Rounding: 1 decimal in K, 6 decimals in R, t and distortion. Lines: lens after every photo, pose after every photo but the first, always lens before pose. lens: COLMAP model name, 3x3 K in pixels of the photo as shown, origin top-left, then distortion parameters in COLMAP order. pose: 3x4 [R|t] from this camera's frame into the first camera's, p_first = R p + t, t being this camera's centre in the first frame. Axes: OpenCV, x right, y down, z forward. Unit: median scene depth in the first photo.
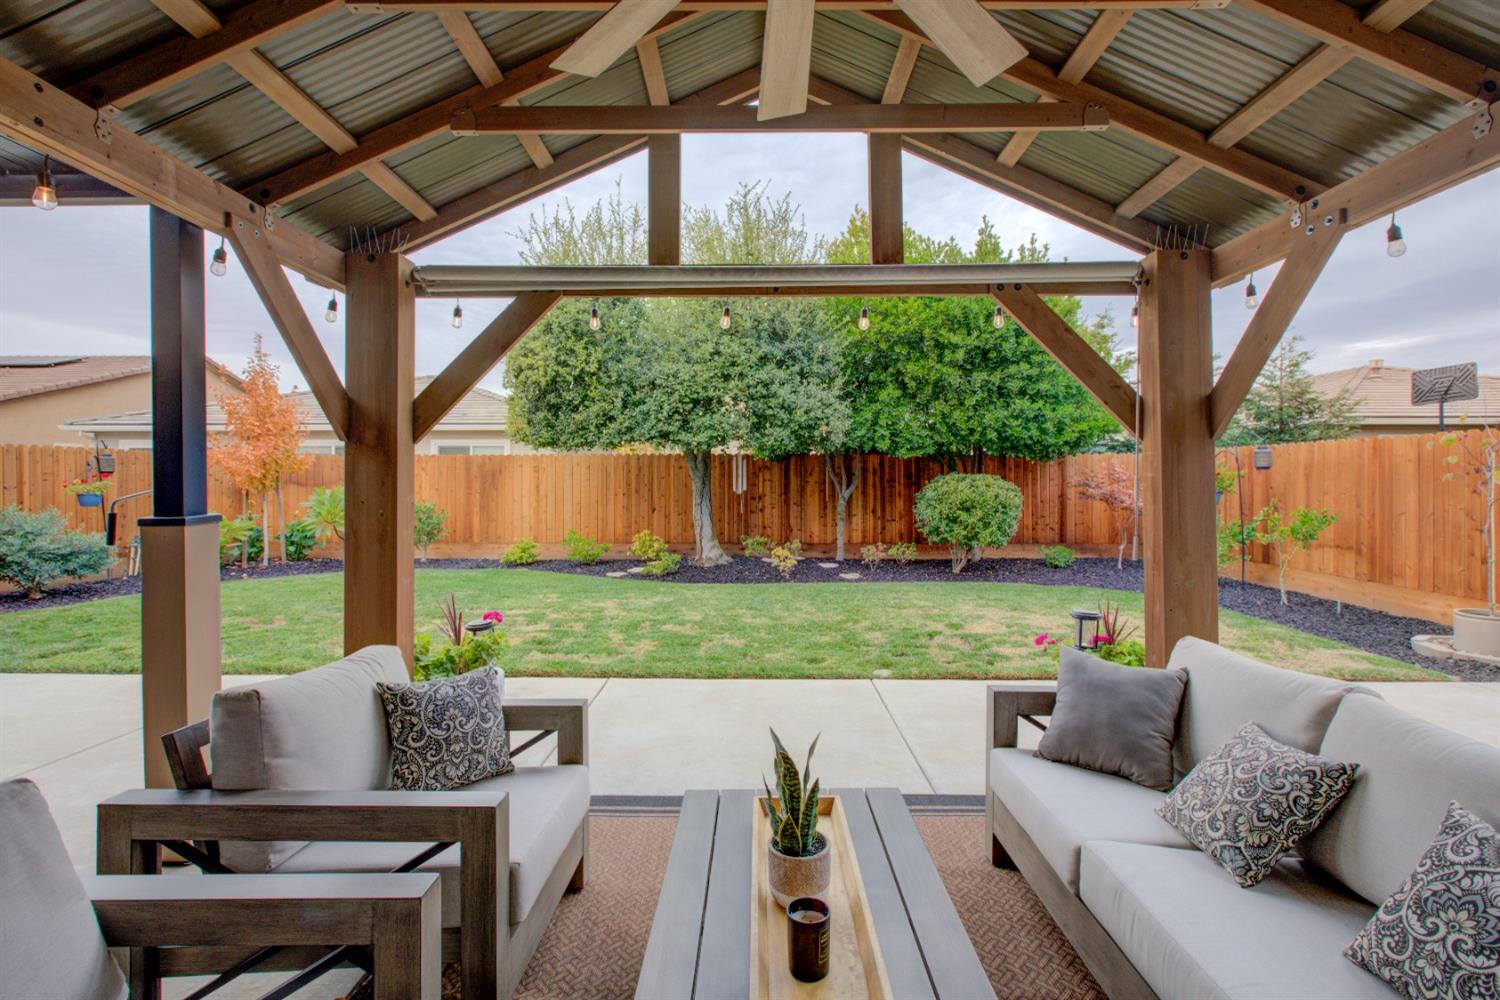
lens RADIAL K [[689.9, 0, 737.6], [0, 689.9, 492.3], [0, 0, 1]] dist [-0.001112, -0.000296]
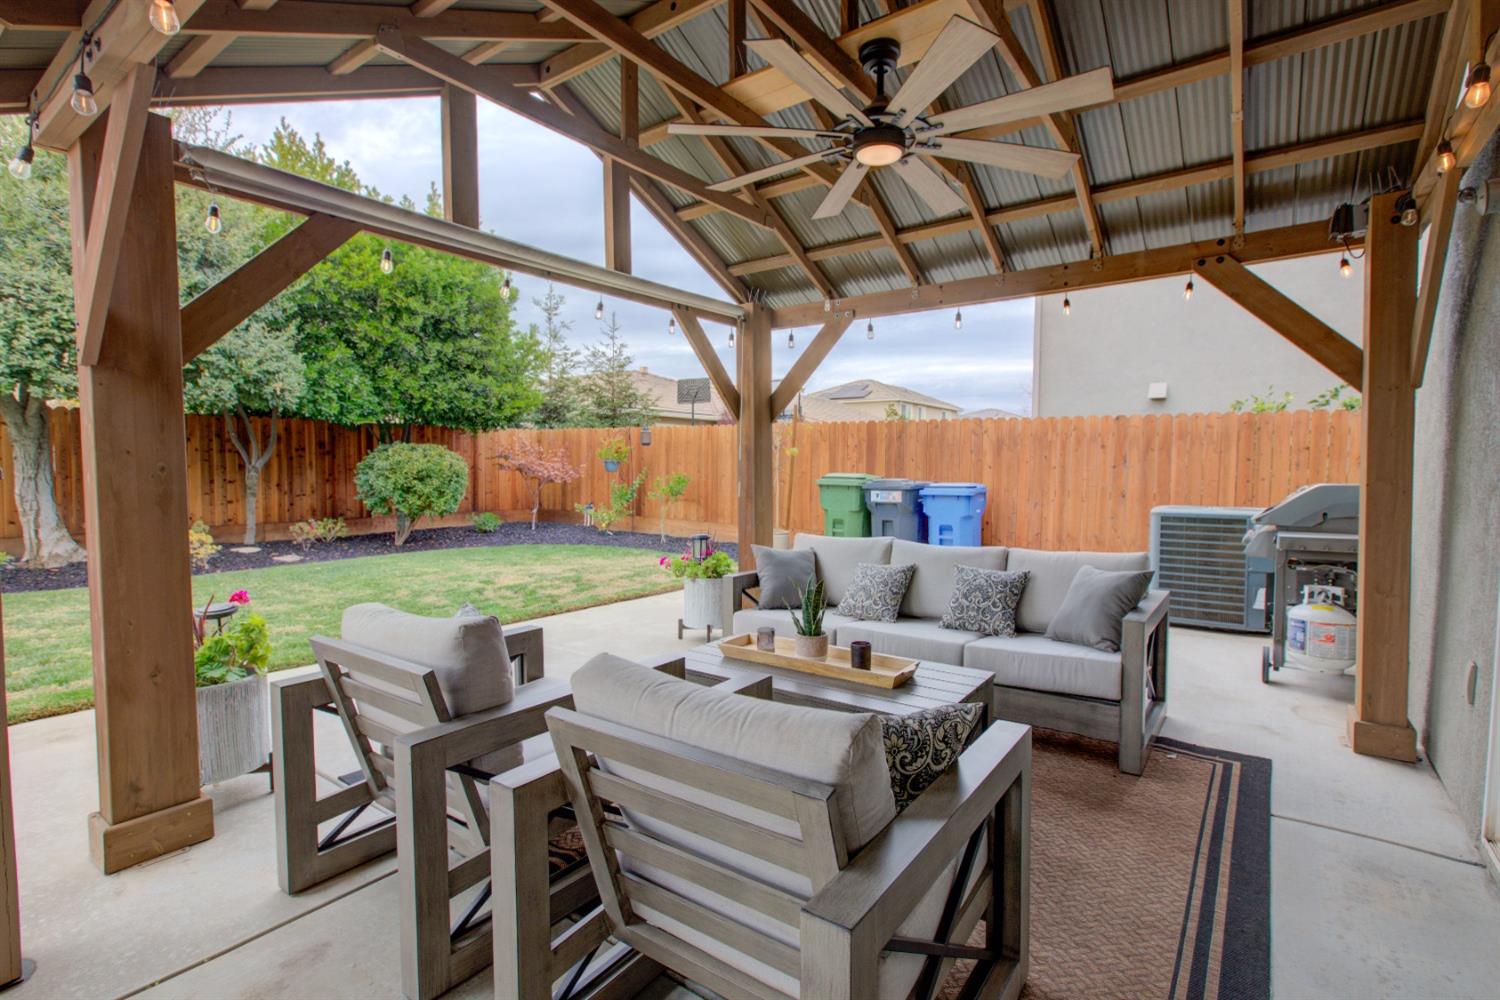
lens RADIAL K [[717.4, 0, 757.1], [0, 717.4, 498.7], [0, 0, 1]] dist [0.000396, 0.000354]
pose [[0.580142, -0.036269, 0.813708, -0.230774], [0.002577, 0.999085, 0.042694, 0.010369], [-0.814511, -0.022672, 0.579704, 0.003982]]
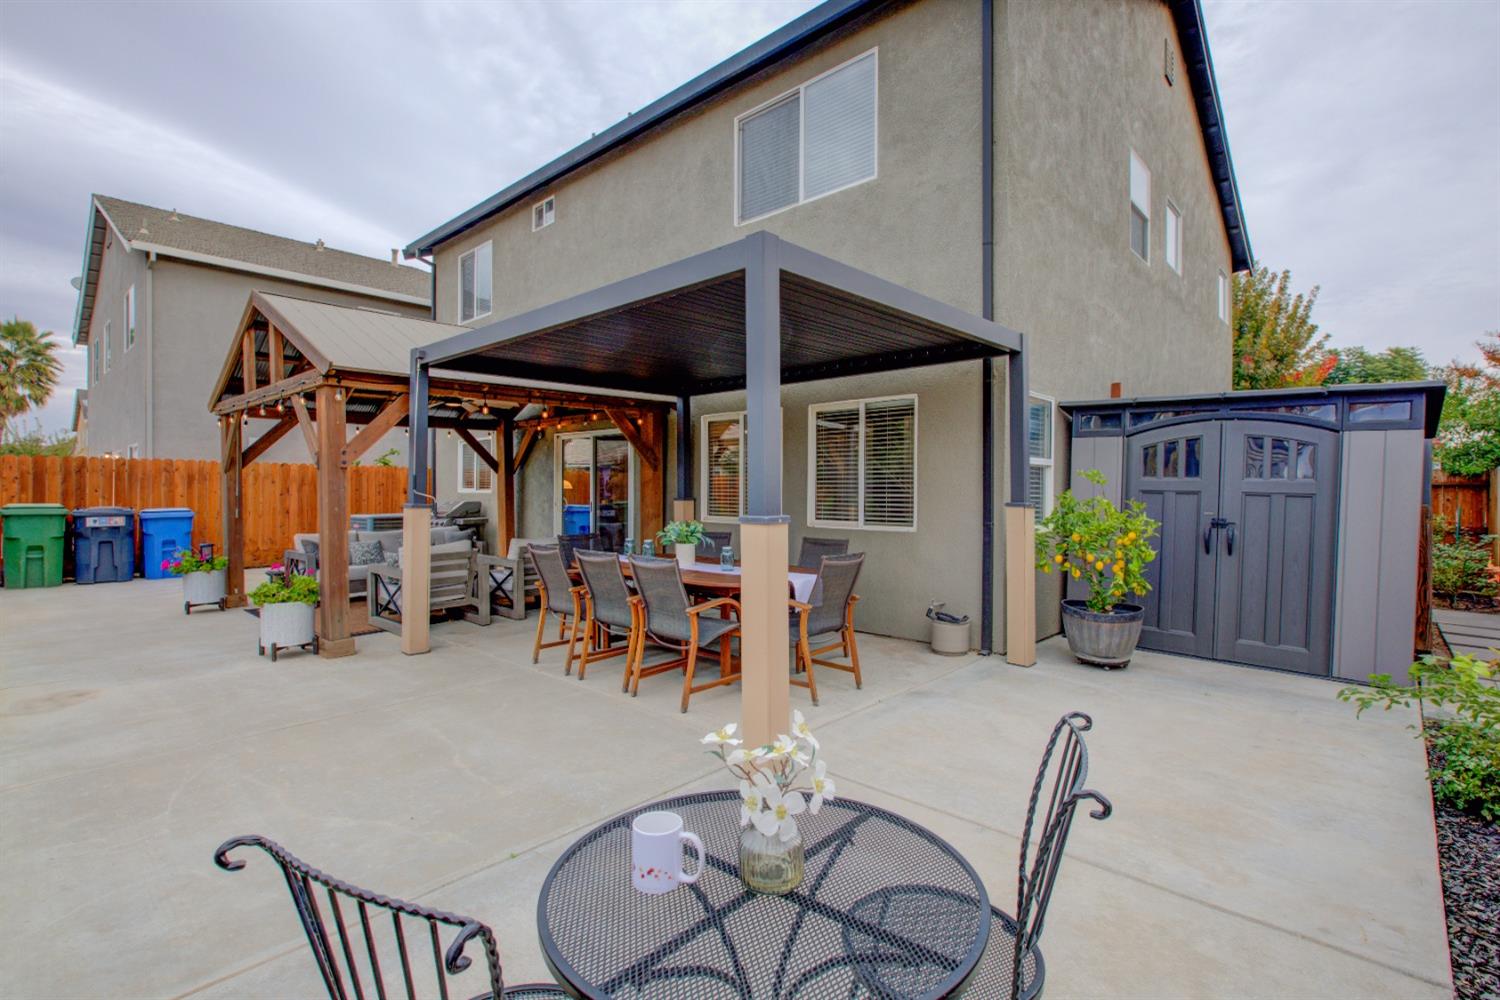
lens RADIAL K [[717.4, 0, 757.1], [0, 717.4, 498.7], [0, 0, 1]] dist [0.000396, 0.000354]
pose [[-0.746921, -0.010379, 0.664832, -0.848850], [0.004976, 0.999763, 0.021198, -0.006132], [-0.664894, 0.019142, -0.746692, 0.537487]]
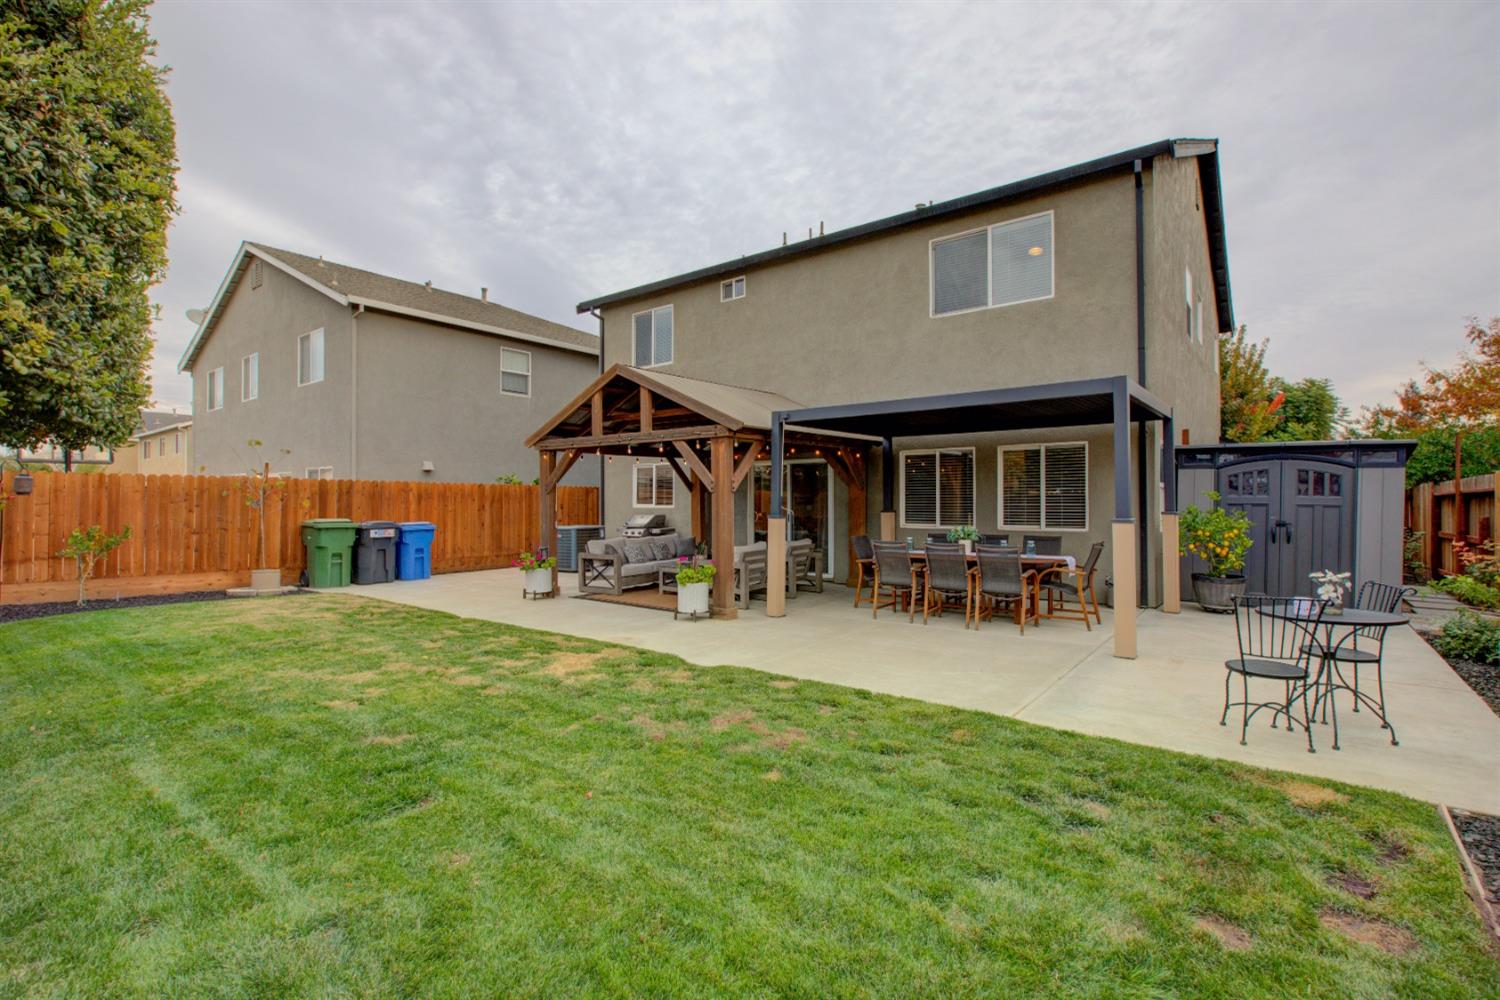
lens RADIAL K [[726.3, 0, 750.0], [0, 726.3, 500.0], [0, 0, 1]] dist [-0.002047, 0.000805]
pose [[-0.804710, 0.003926, 0.593655, -0.741689], [0.010238, 0.999921, 0.007265, -0.017518], [-0.593579, 0.011924, -0.804687, 1.048550]]
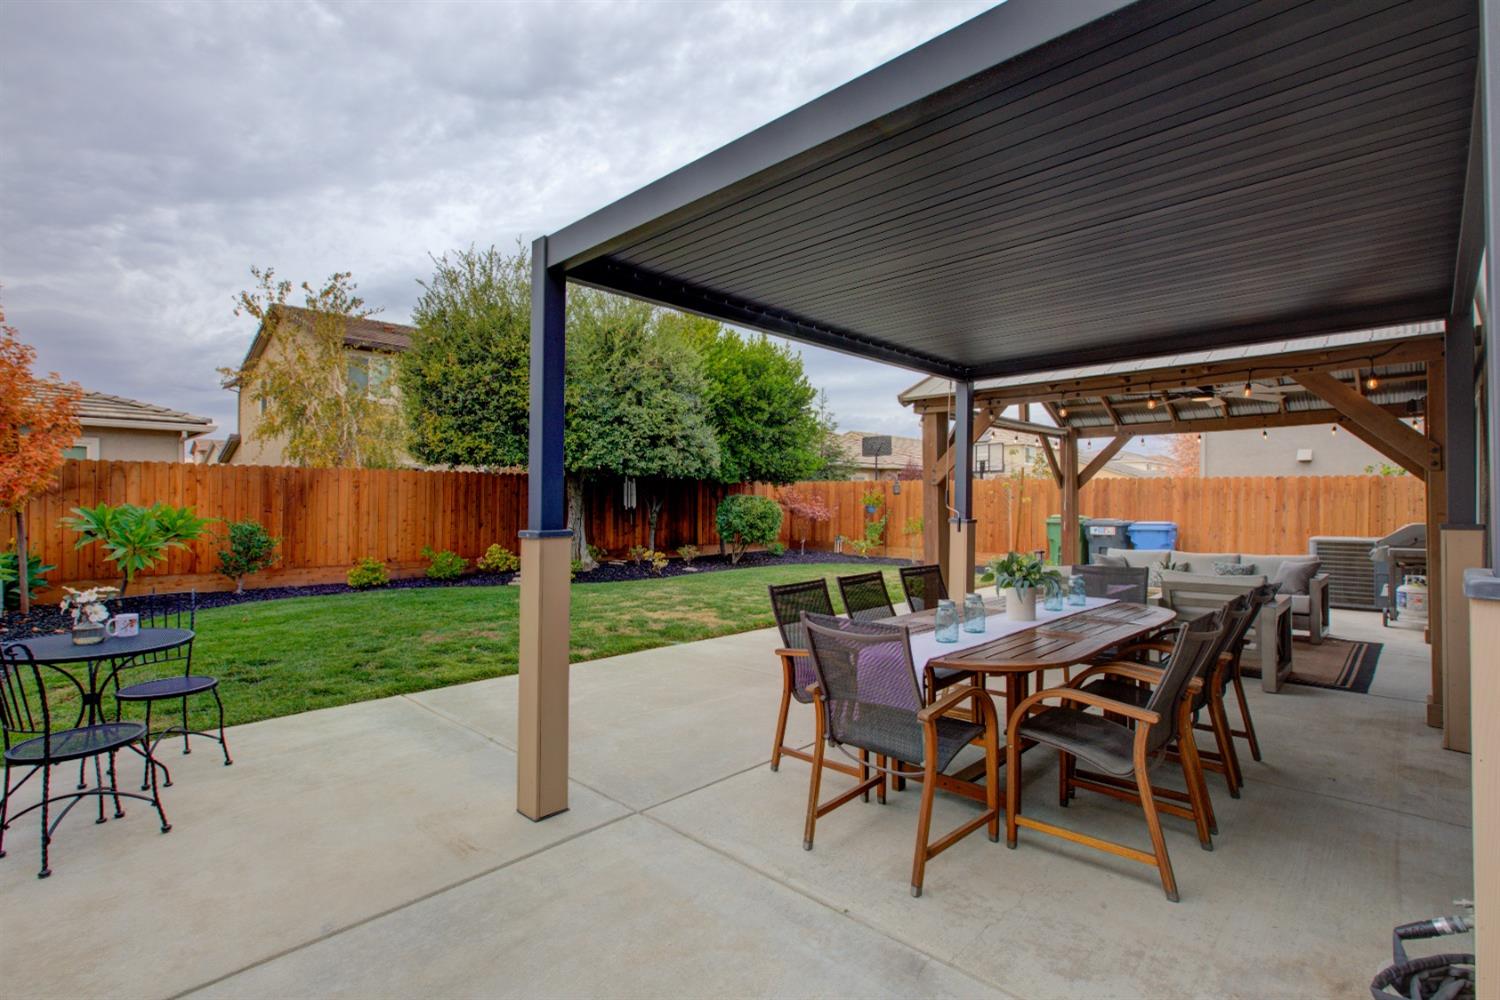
lens RADIAL K [[701.9, 0, 746.2], [0, 701.9, 502.8], [0, 0, 1]] dist [0.016973, -0.000202]
pose [[0.690425, -0.000033, 0.723404, -0.794764], [0.004745, 0.999979, -0.004483, -0.002668], [-0.723388, 0.006528, 0.690411, -0.030675]]
